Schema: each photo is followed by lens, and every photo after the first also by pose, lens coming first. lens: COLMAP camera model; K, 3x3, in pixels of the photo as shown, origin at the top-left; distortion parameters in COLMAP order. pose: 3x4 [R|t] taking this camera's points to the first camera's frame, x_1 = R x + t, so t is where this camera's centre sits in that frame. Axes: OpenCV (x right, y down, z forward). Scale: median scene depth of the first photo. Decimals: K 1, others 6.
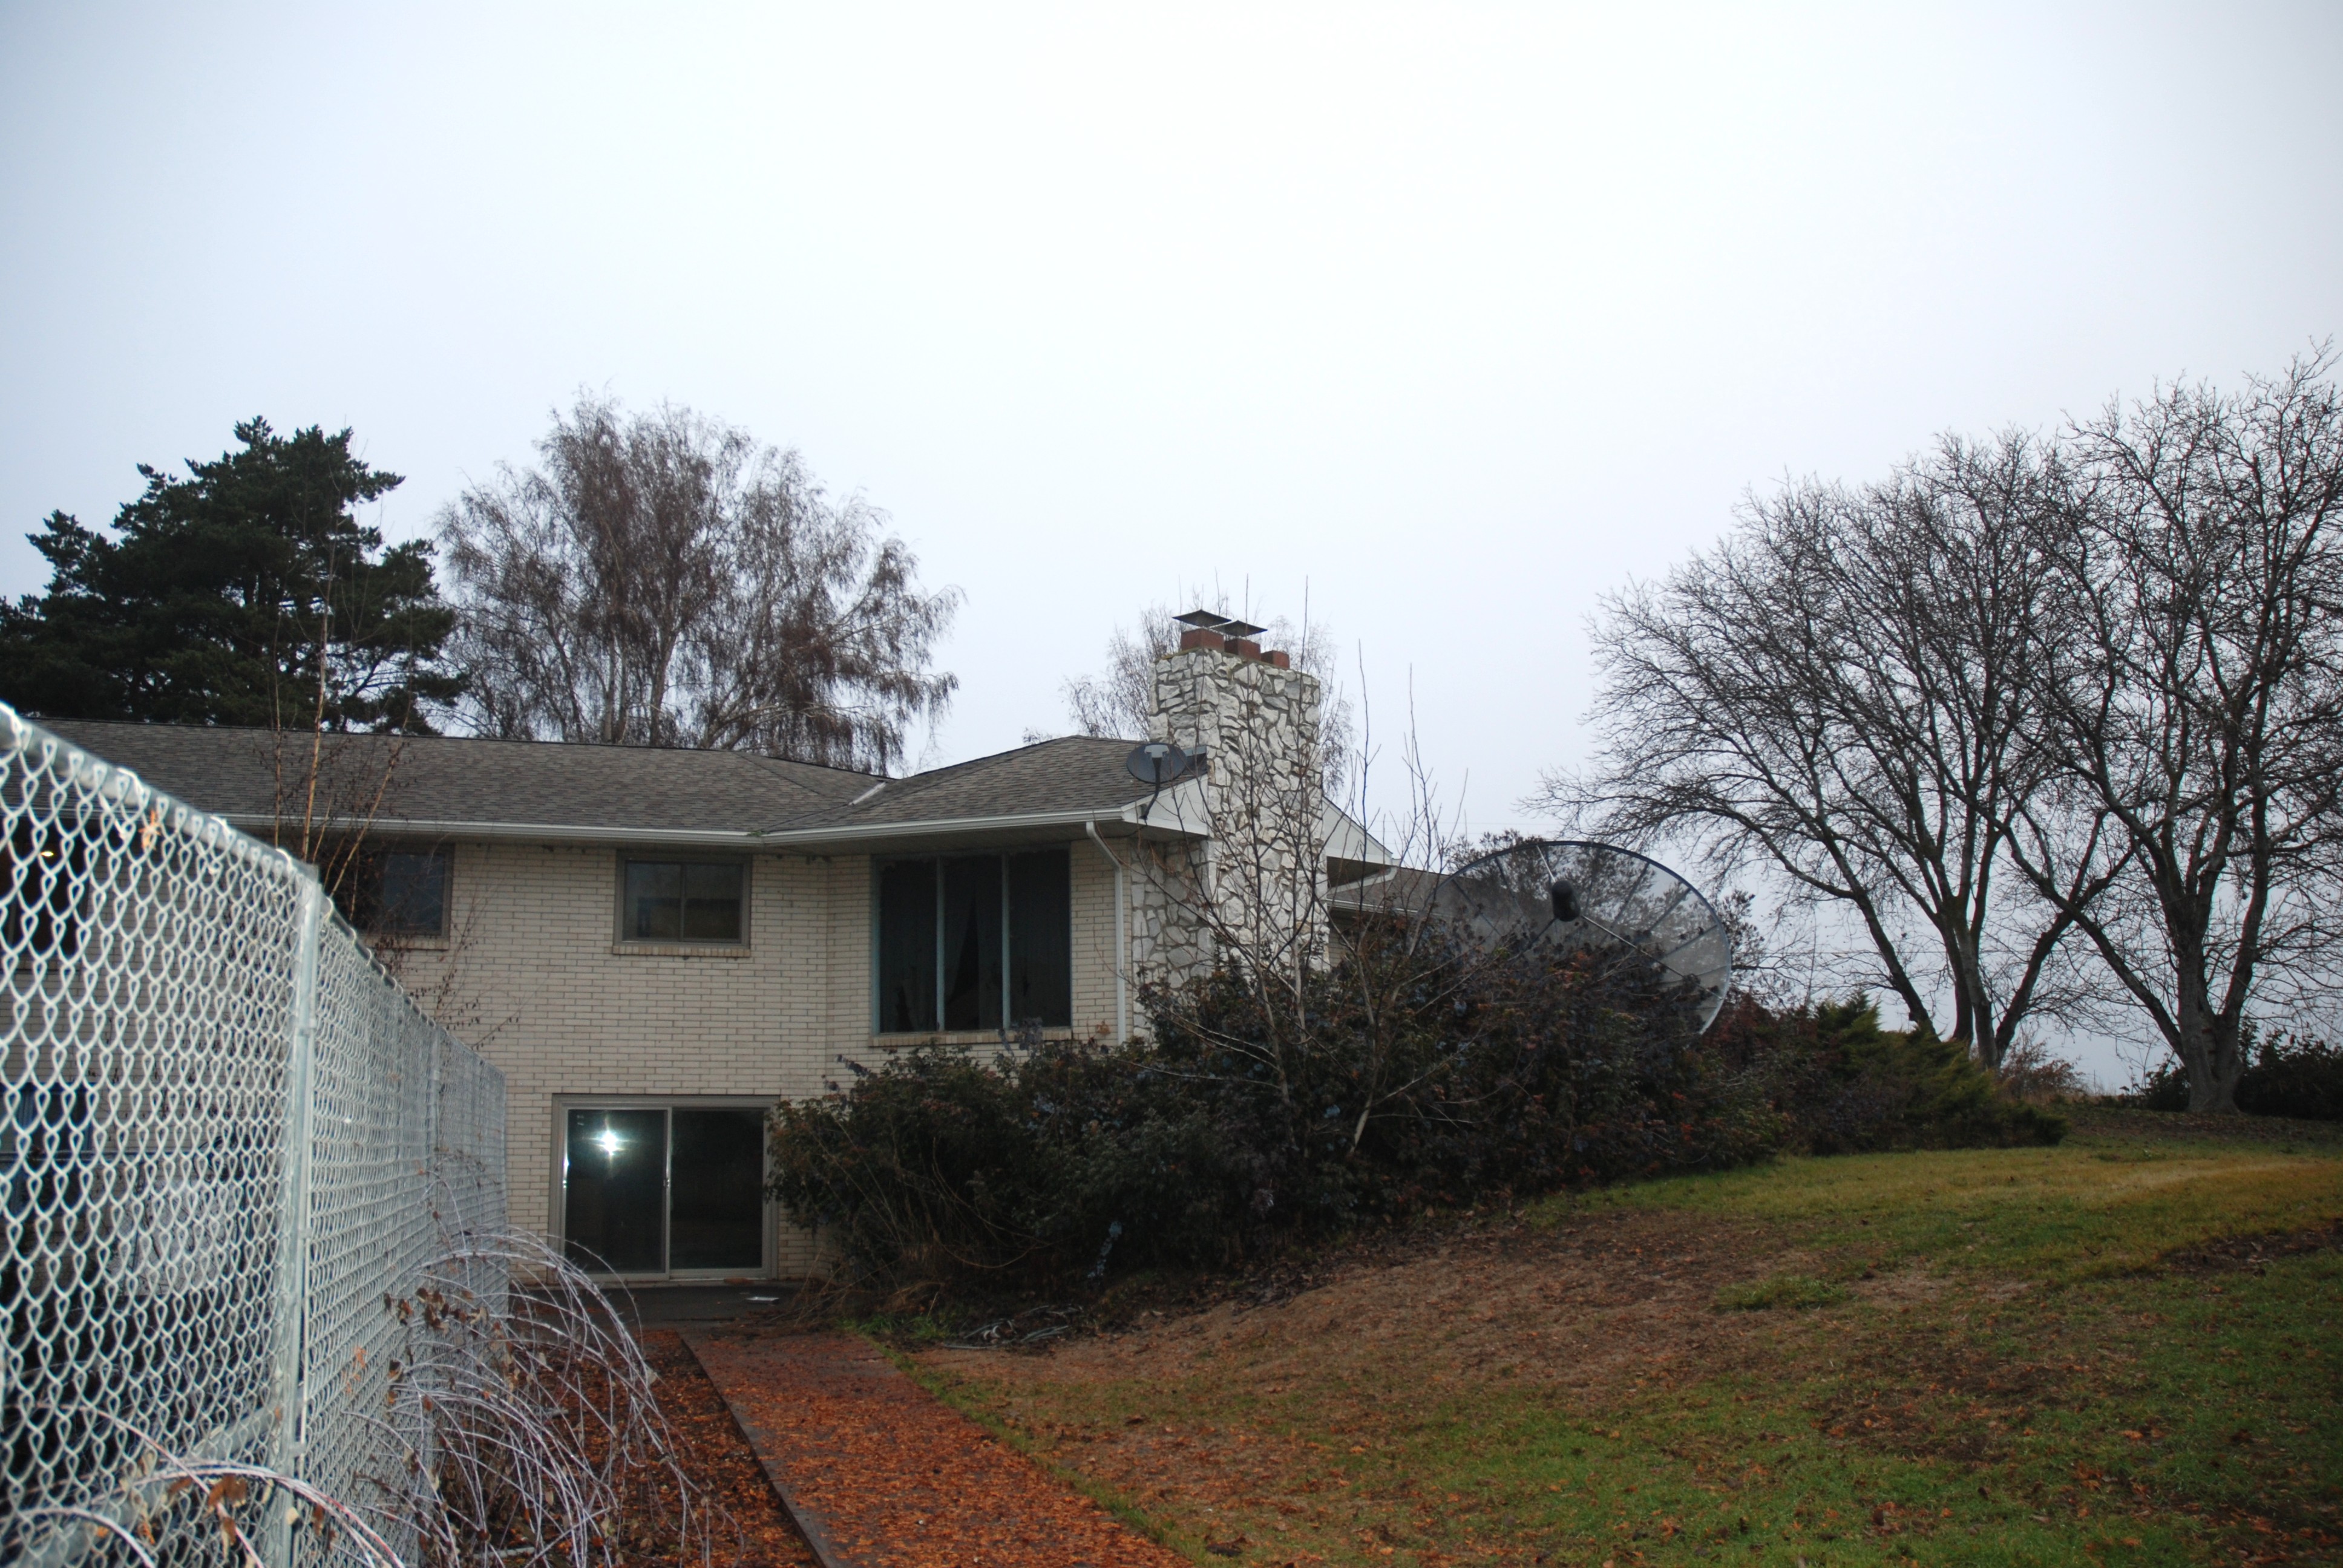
lens RADIAL K [[1847.4, 0, 1151.9], [0, 1847.4, 794.8], [0, 0, 1]] dist [-0.167294, 0.120232]
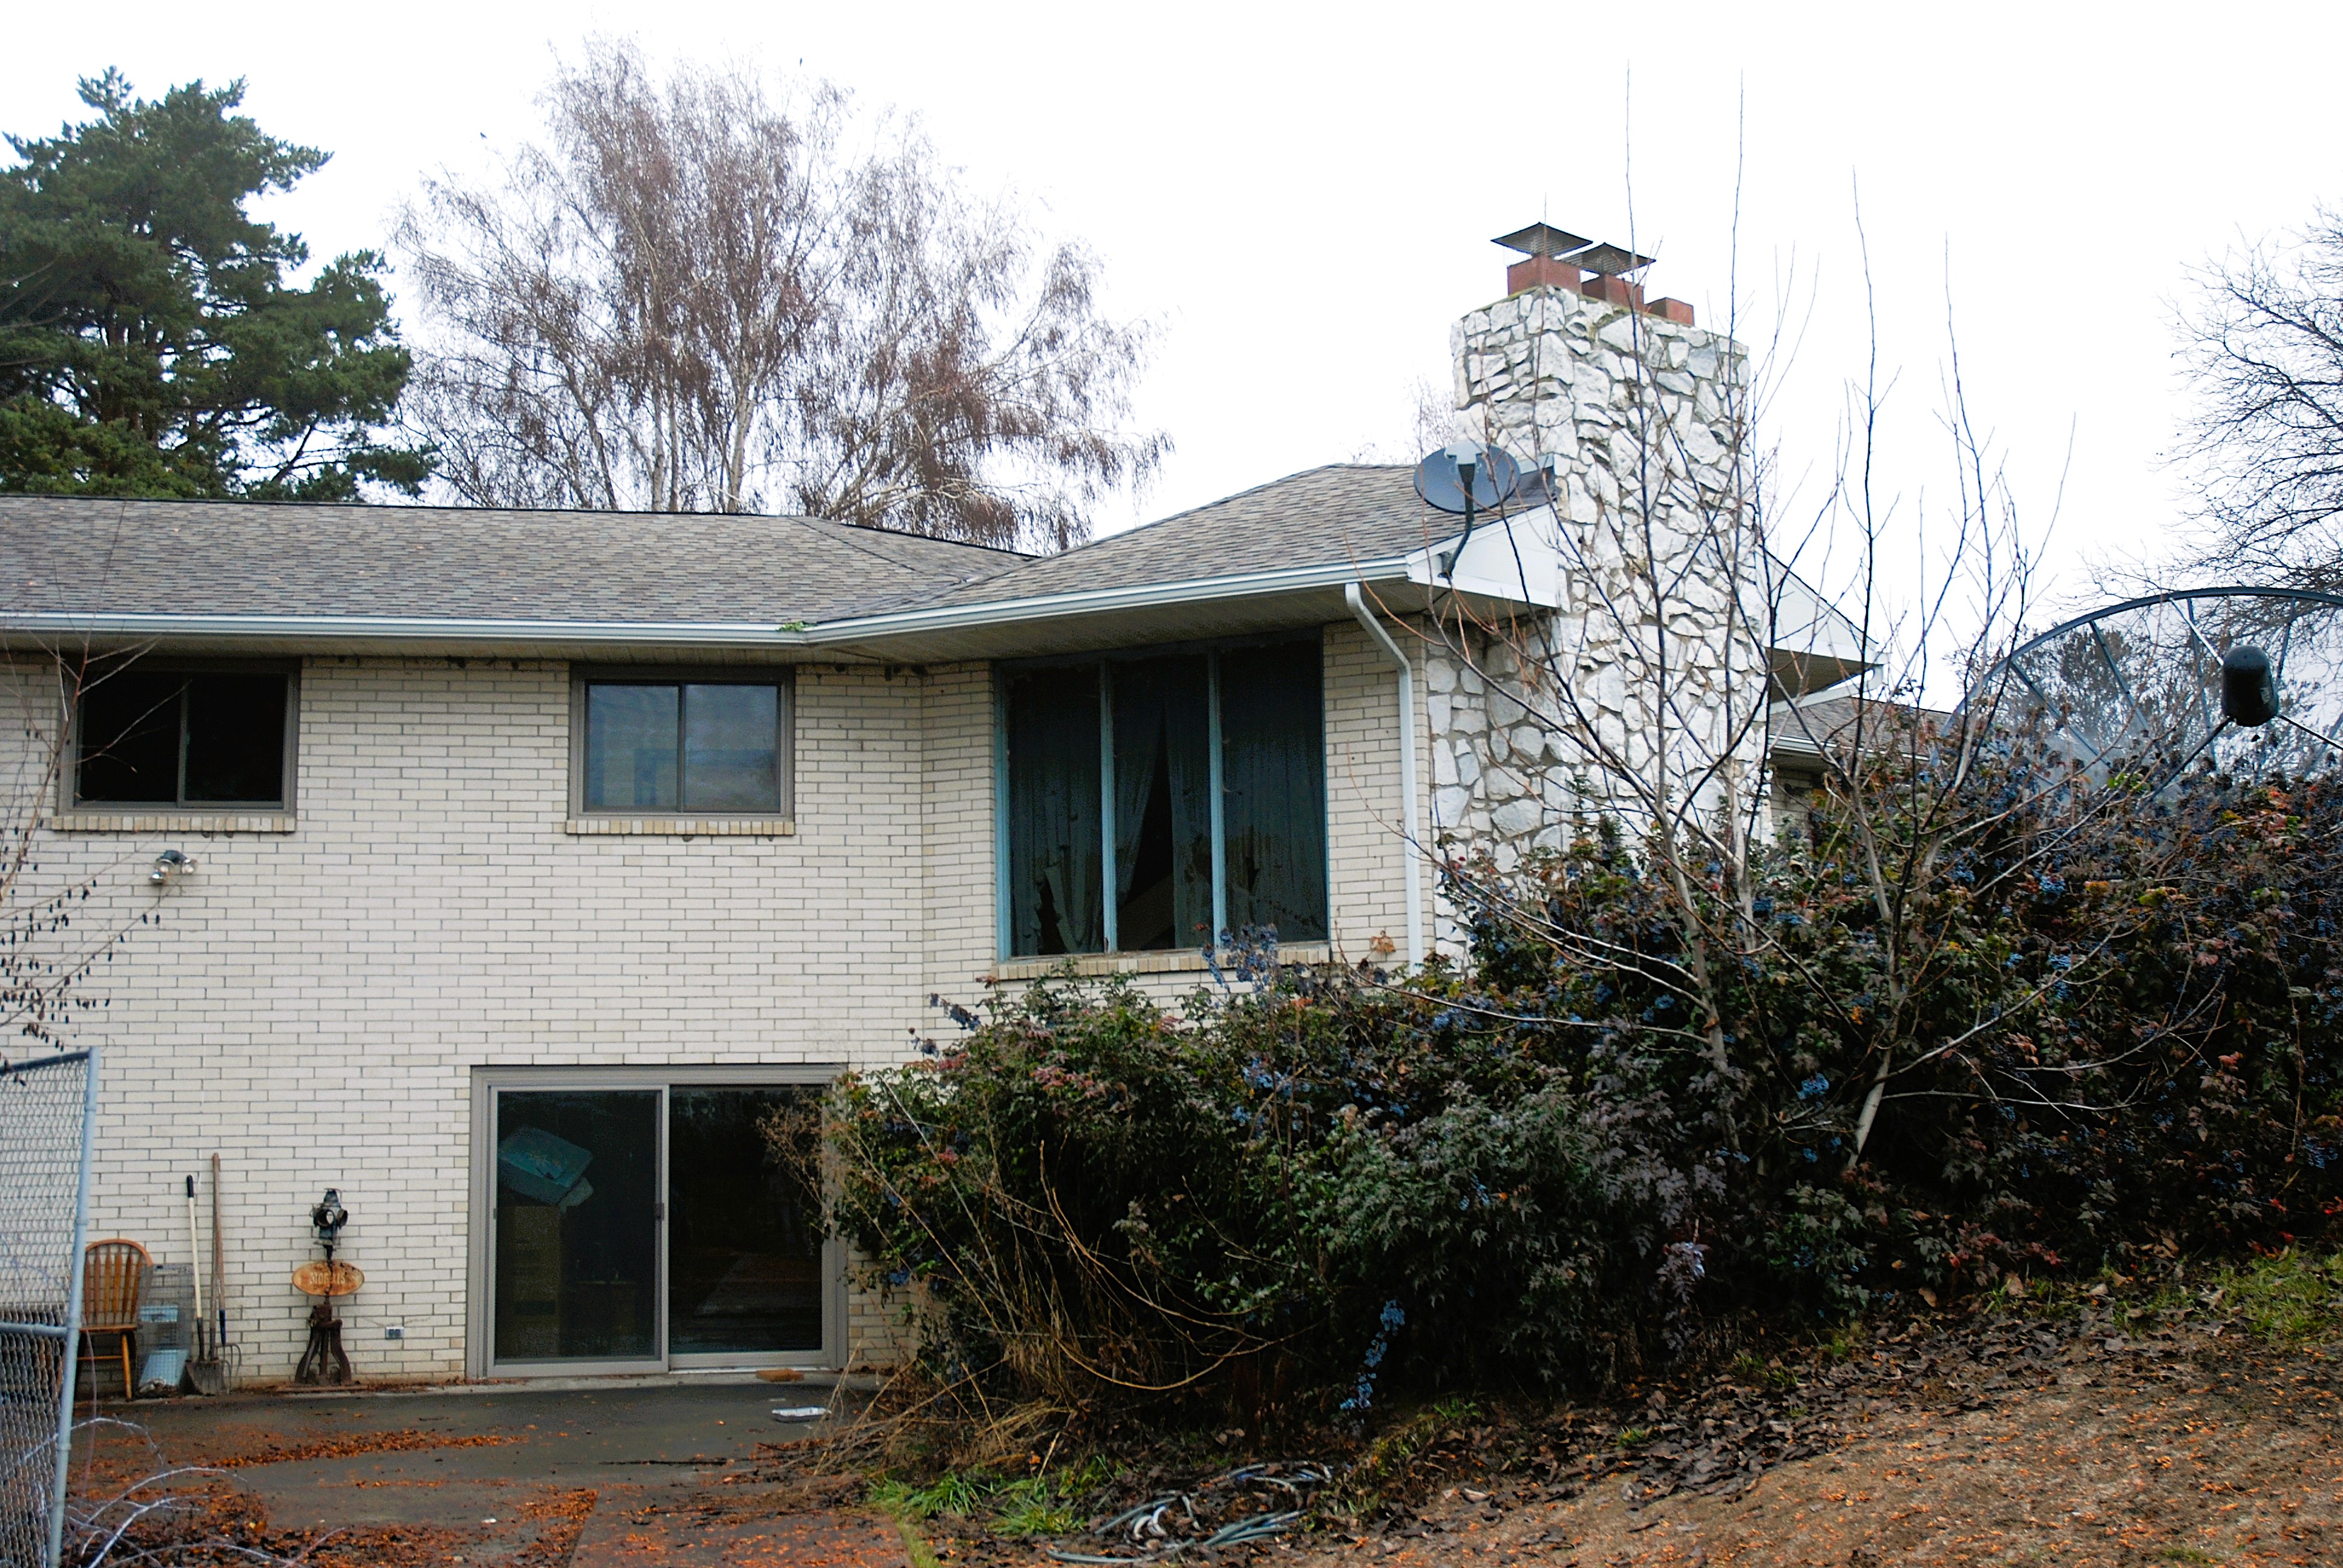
lens RADIAL K [[2479.5, 0, 1171.5], [0, 2479.5, 784.0], [0, 0, 1]] dist [-0.094647, 0.245903]
pose [[0.992098, -0.017730, -0.124204, 0.005012], [0.023988, 0.998507, 0.049073, 0.035243], [0.123148, -0.051665, 0.991042, 0.211531]]
